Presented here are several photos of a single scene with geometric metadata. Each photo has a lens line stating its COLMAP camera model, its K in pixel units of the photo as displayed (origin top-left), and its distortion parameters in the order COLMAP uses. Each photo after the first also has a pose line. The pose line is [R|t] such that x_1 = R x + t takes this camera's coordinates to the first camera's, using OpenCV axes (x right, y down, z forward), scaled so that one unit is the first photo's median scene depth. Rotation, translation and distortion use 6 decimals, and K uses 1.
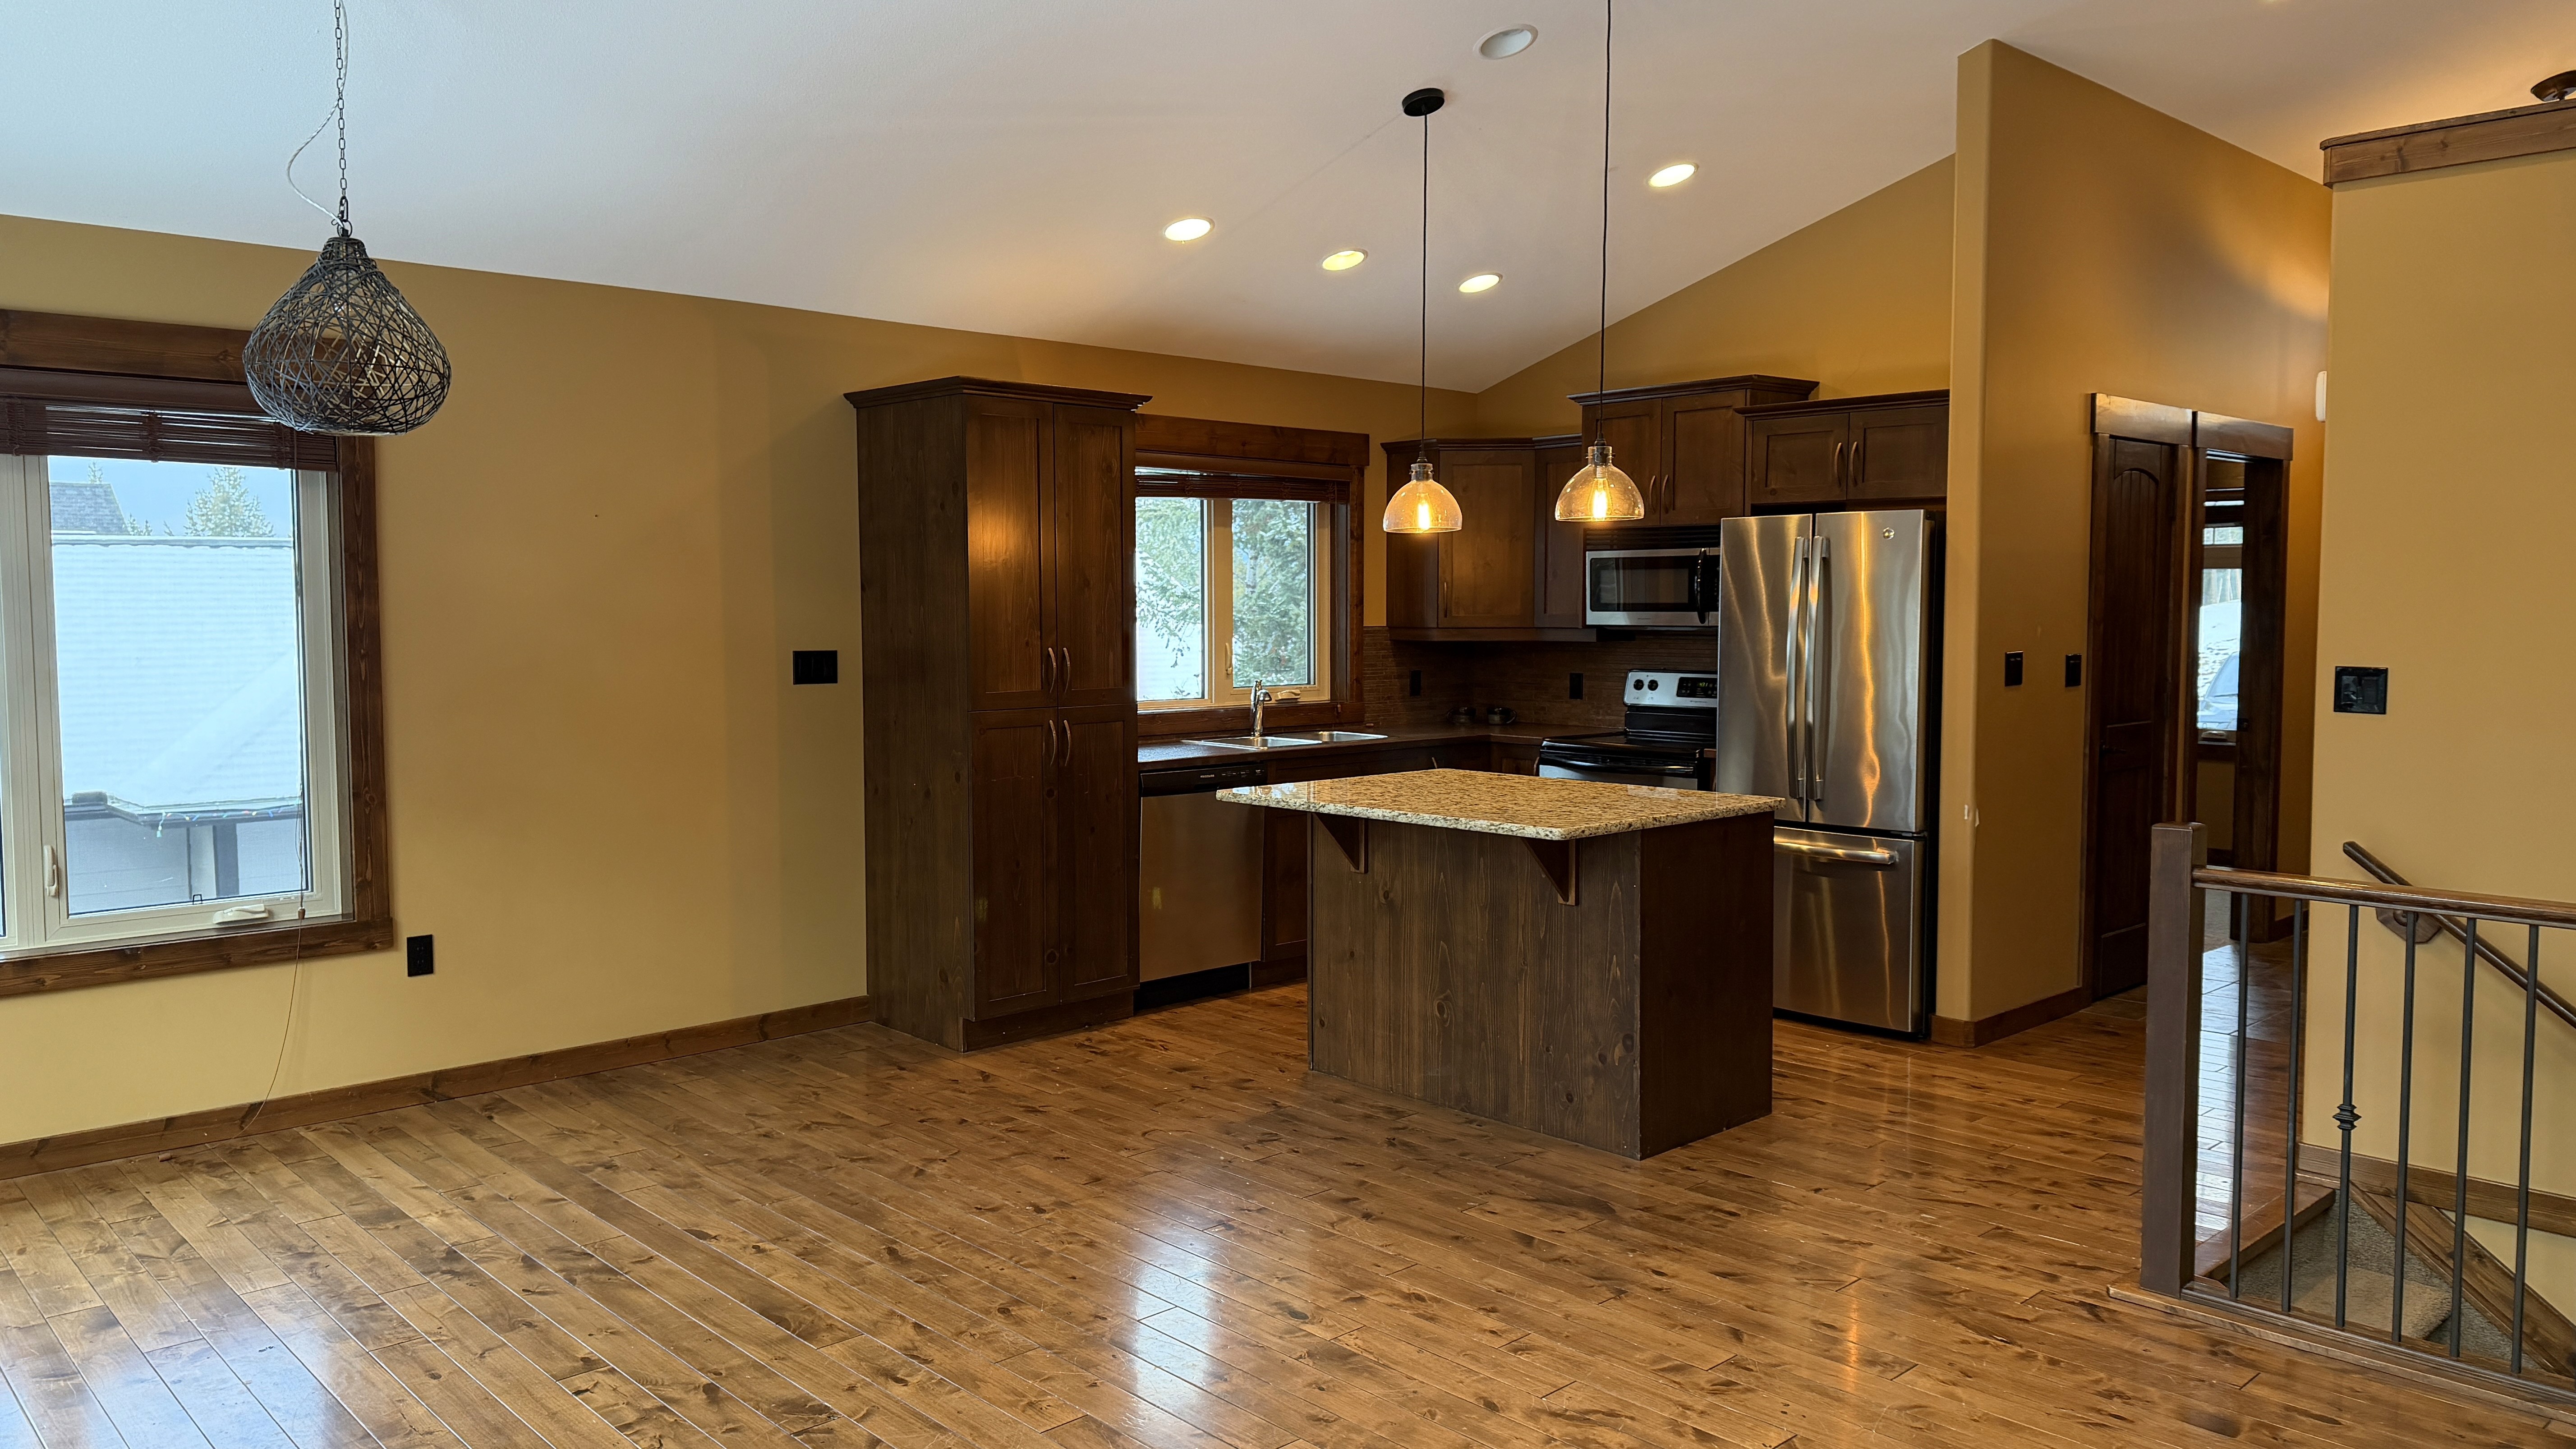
lens RADIAL K [[1811.0, 0, 1273.9], [0, 1811.0, 720.7], [0, 0, 1]] dist [0.059049, 0.000011]
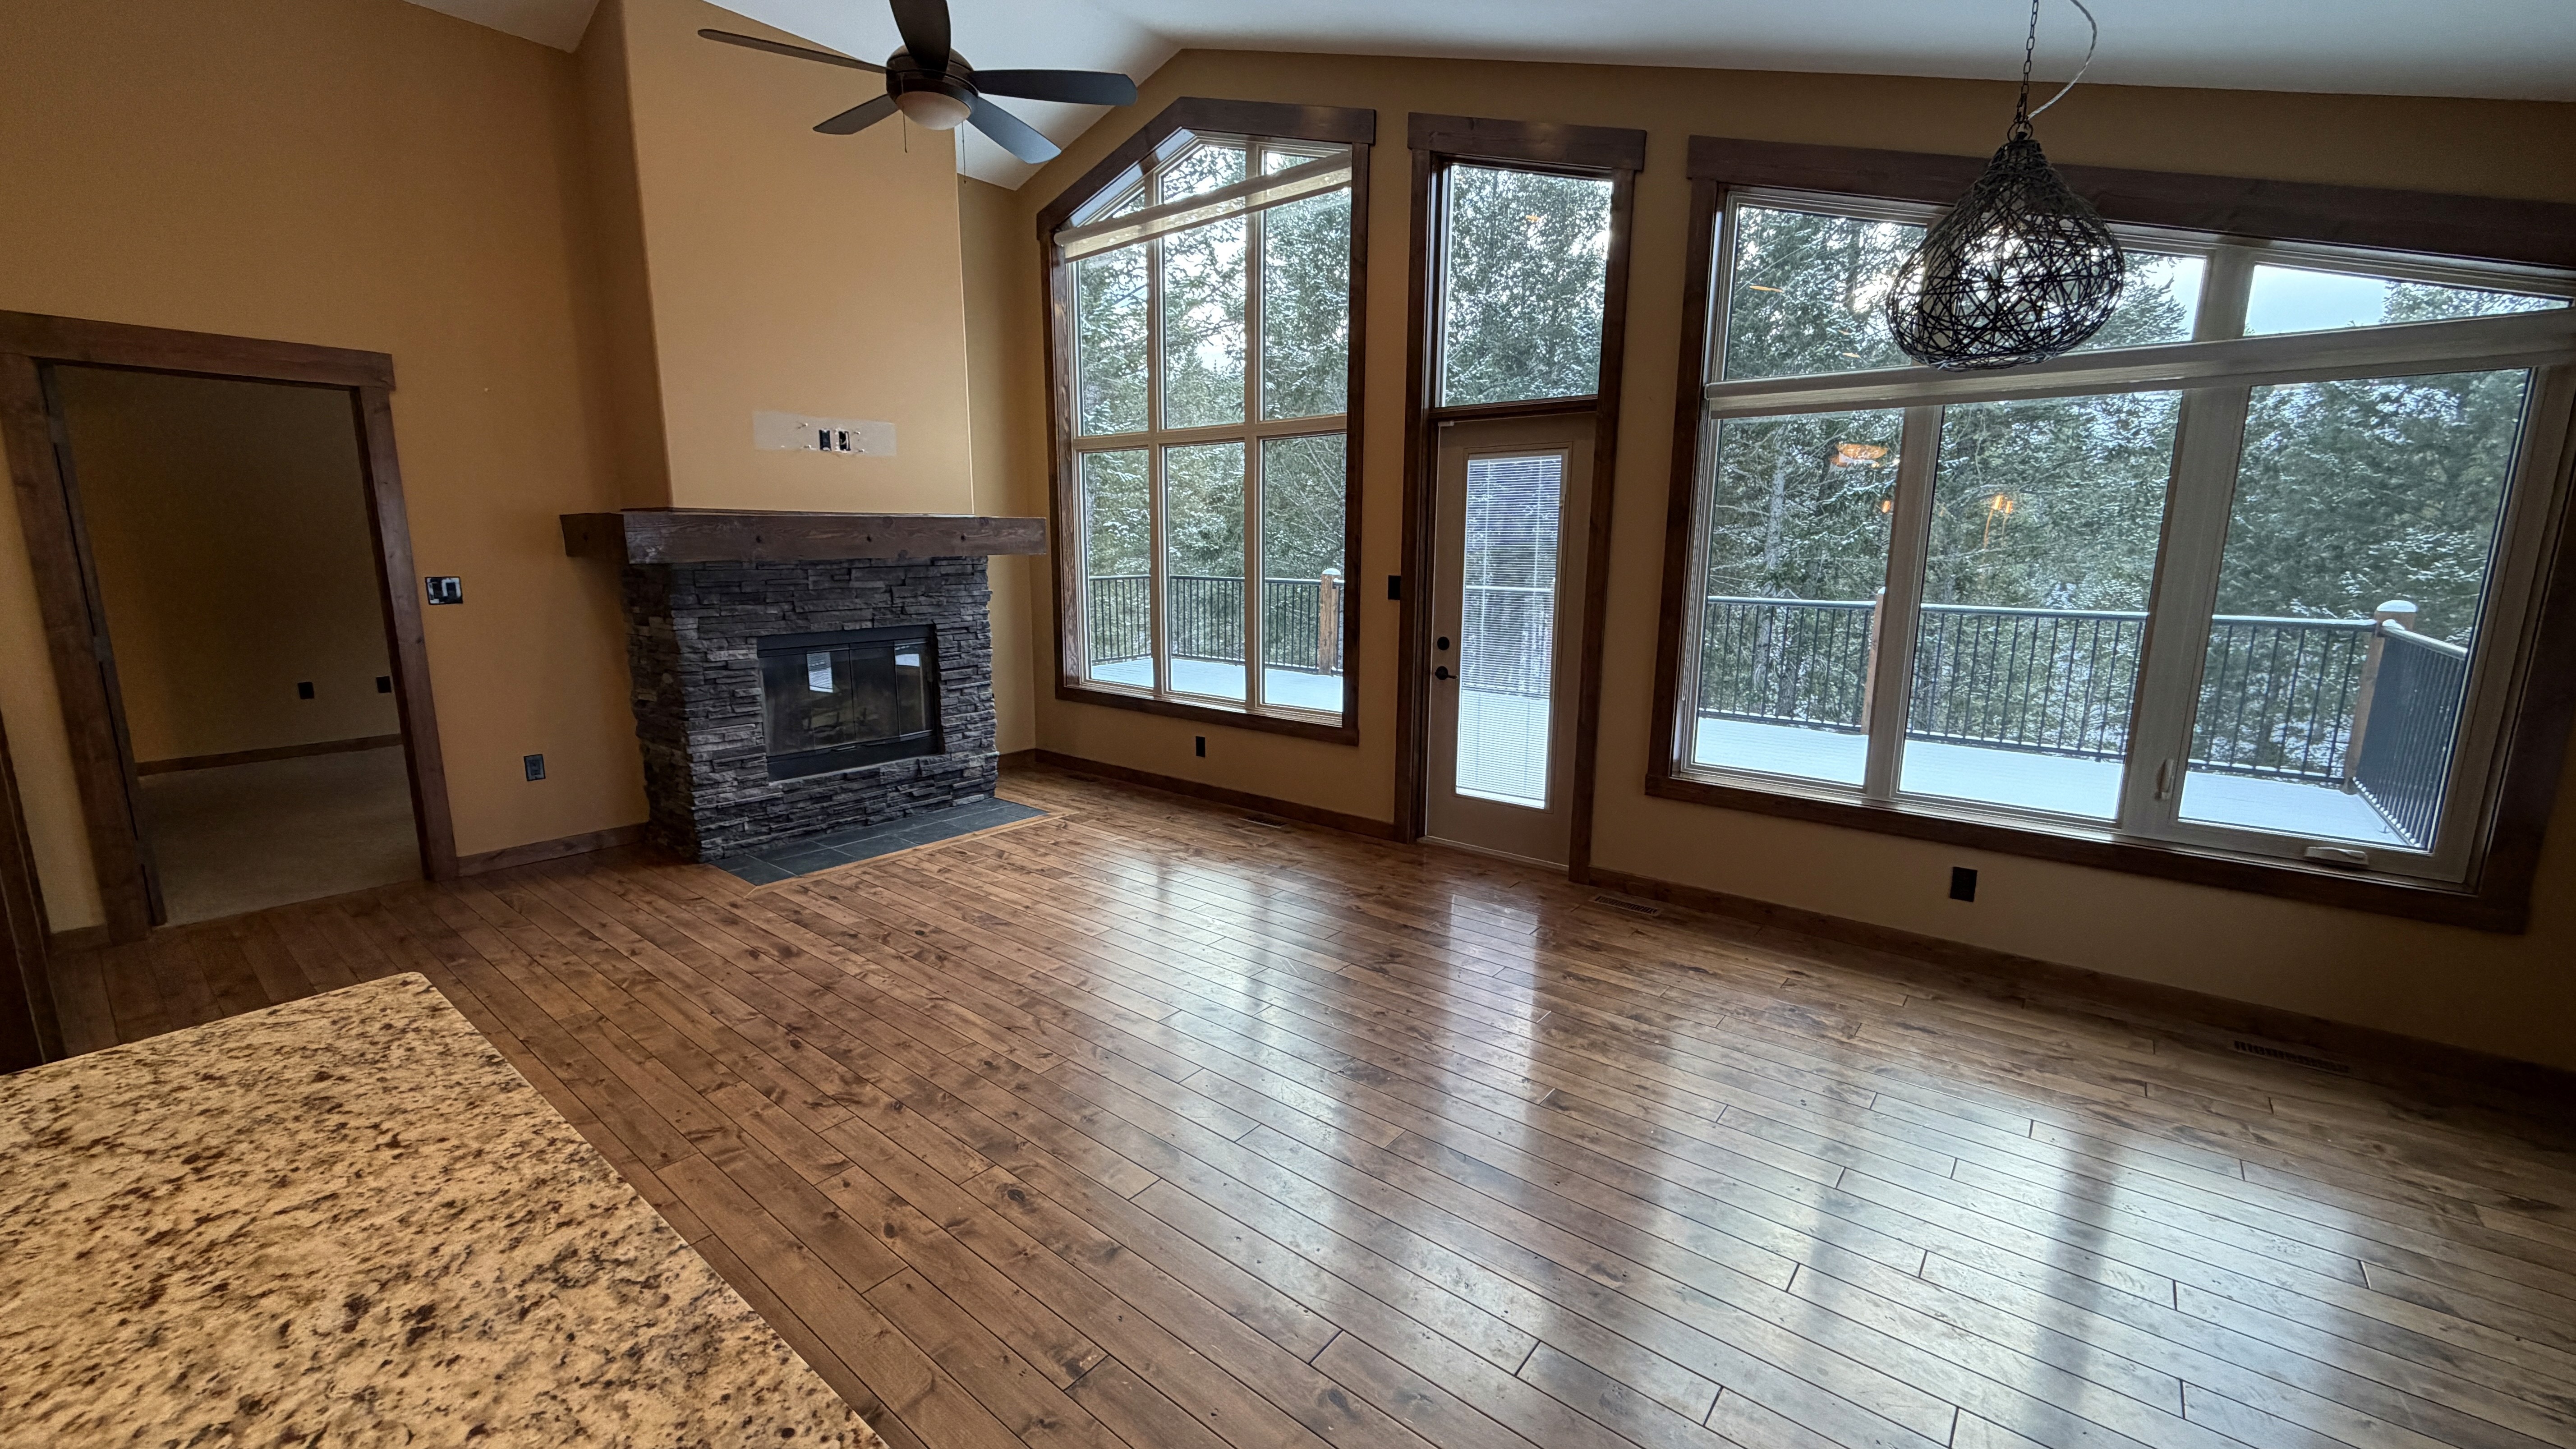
lens RADIAL K [[1022.7, 0, 1282.8], [0, 1022.7, 725.9], [0, 0, 1]] dist [-0.000663, 0.000429]
pose [[-0.989409, 0.023938, -0.143170, -0.033961], [-0.012204, 0.969099, 0.246372, -0.055180], [0.144644, 0.245510, -0.958542, 0.820430]]
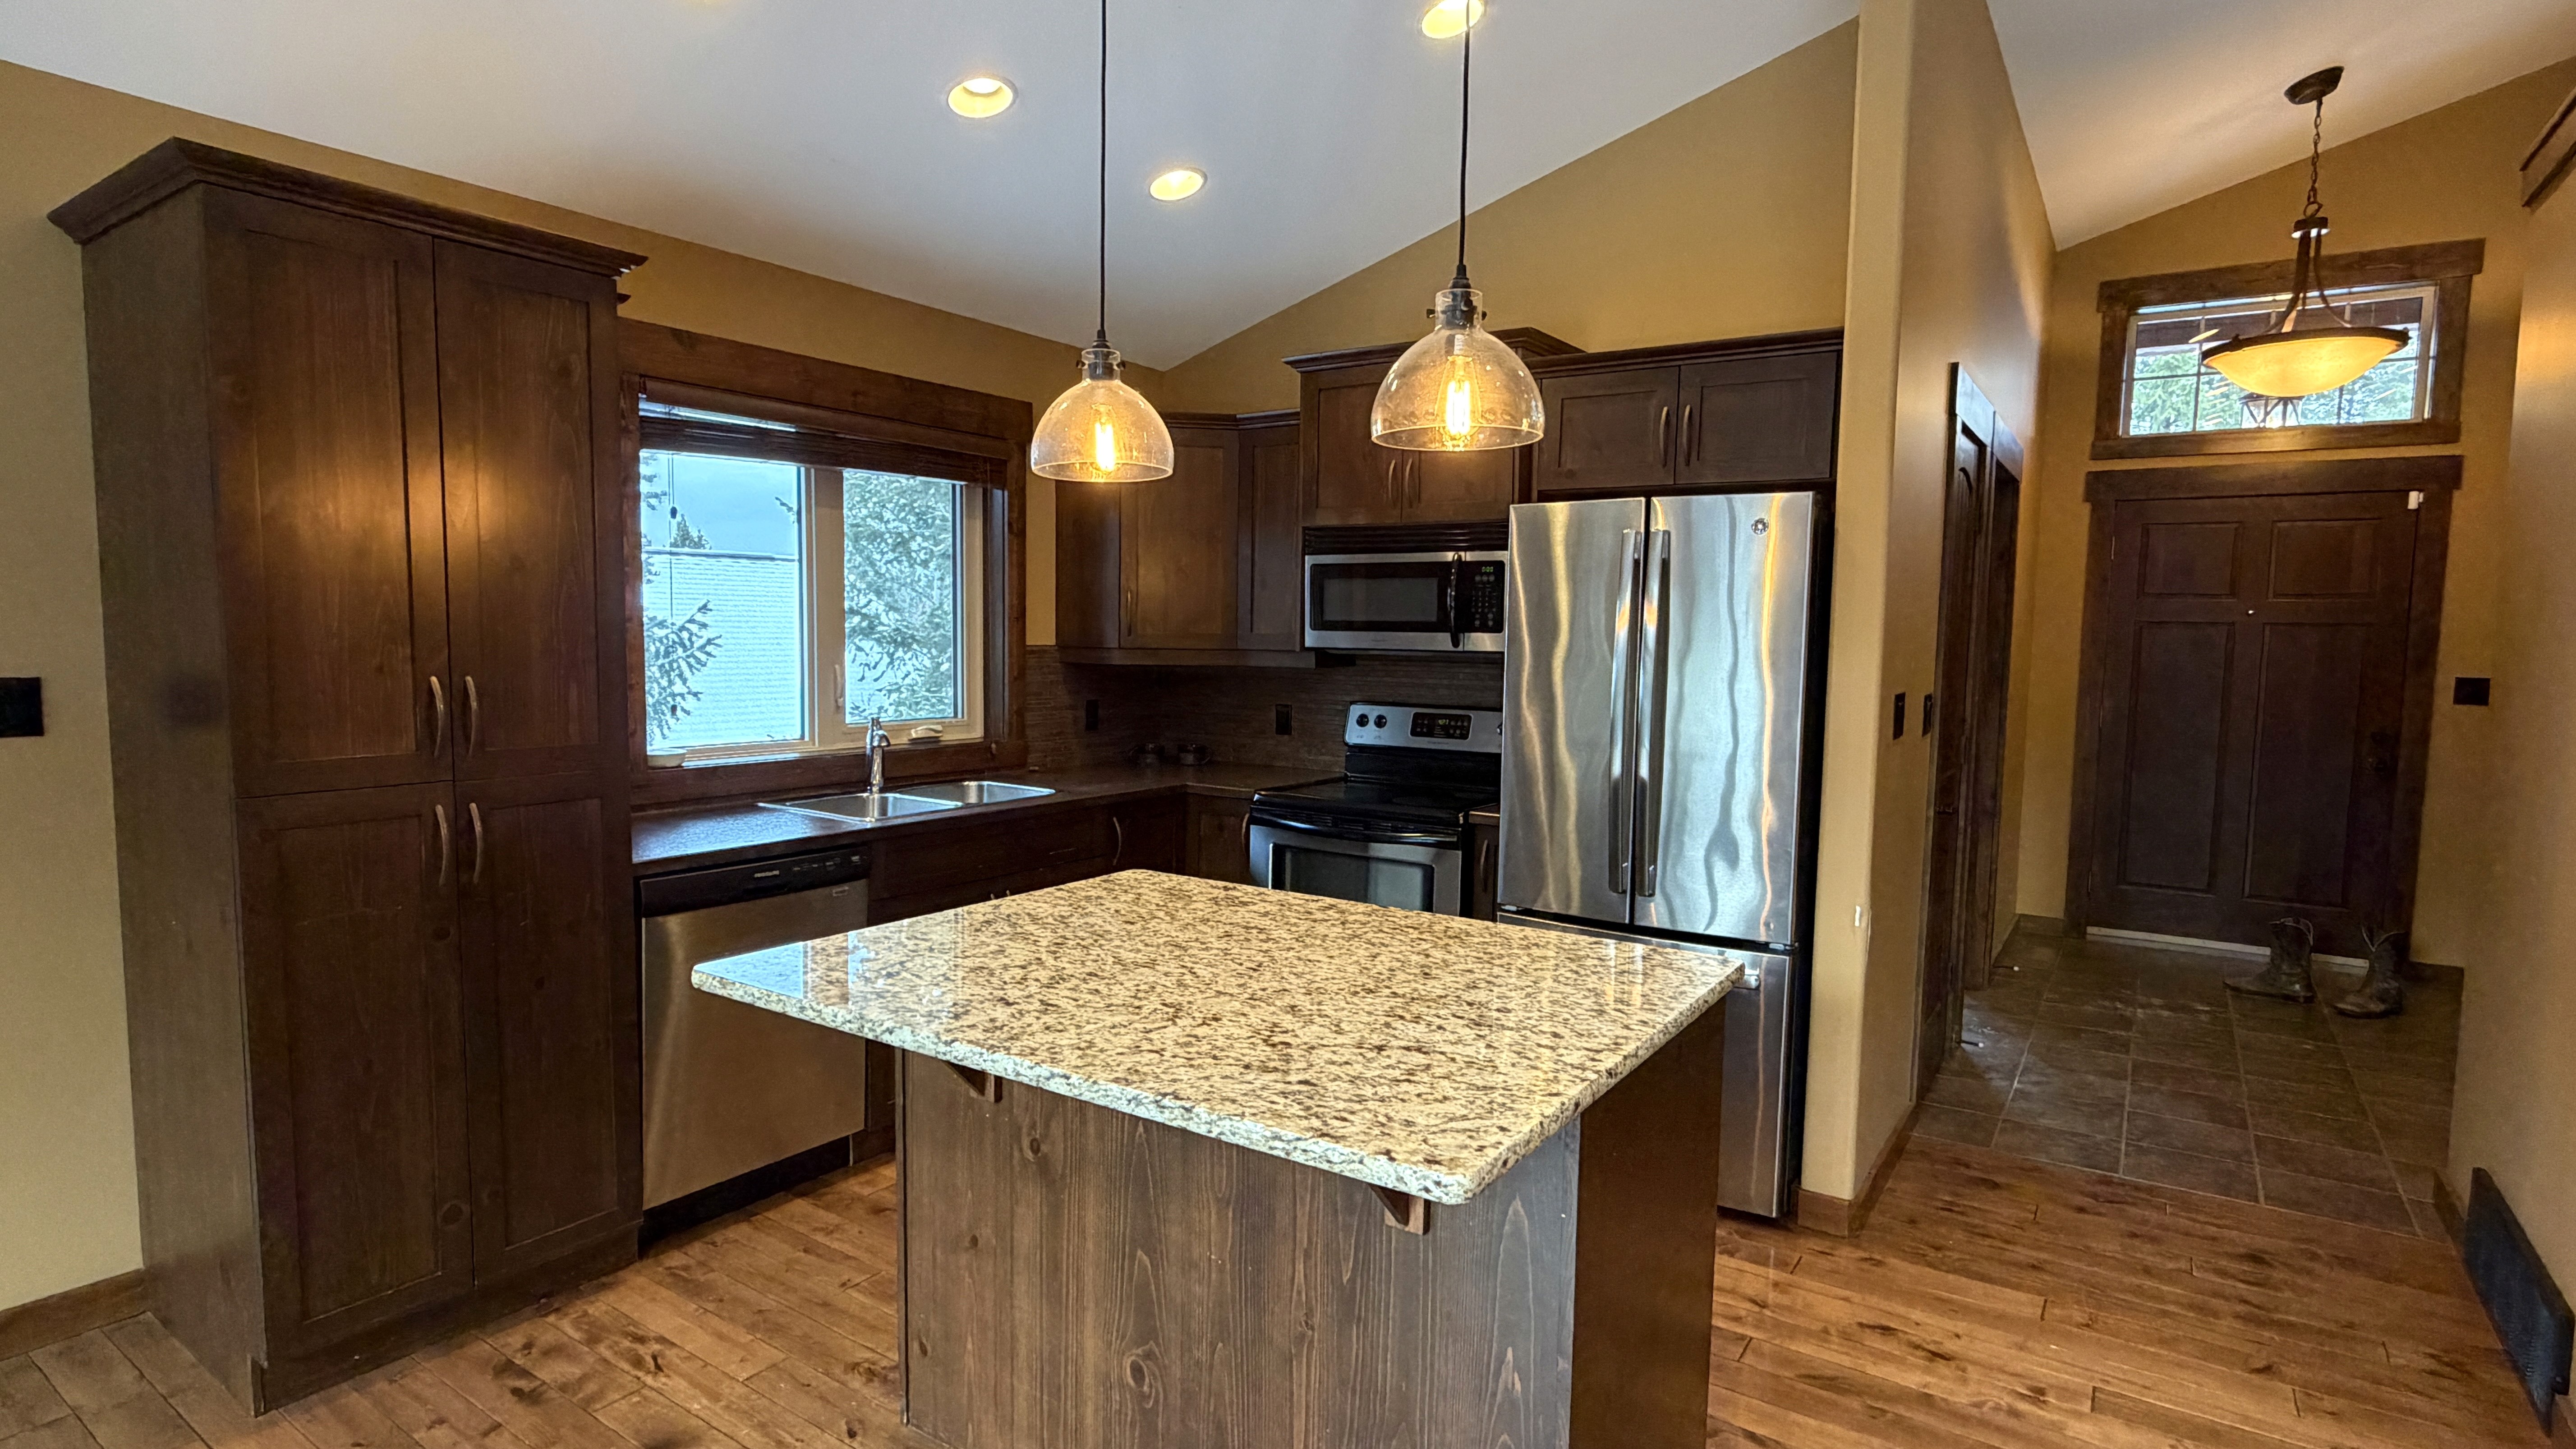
lens RADIAL K [[1292.2, 0, 1278.4], [0, 1292.2, 737.3], [0, 0, 1]] dist [0.004909, 0.000198]
pose [[0.975897, -0.002095, 0.218223, 0.037101], [-0.002133, 0.999815, 0.019134, -0.025040], [-0.218223, -0.019138, 0.975711, 0.464834]]
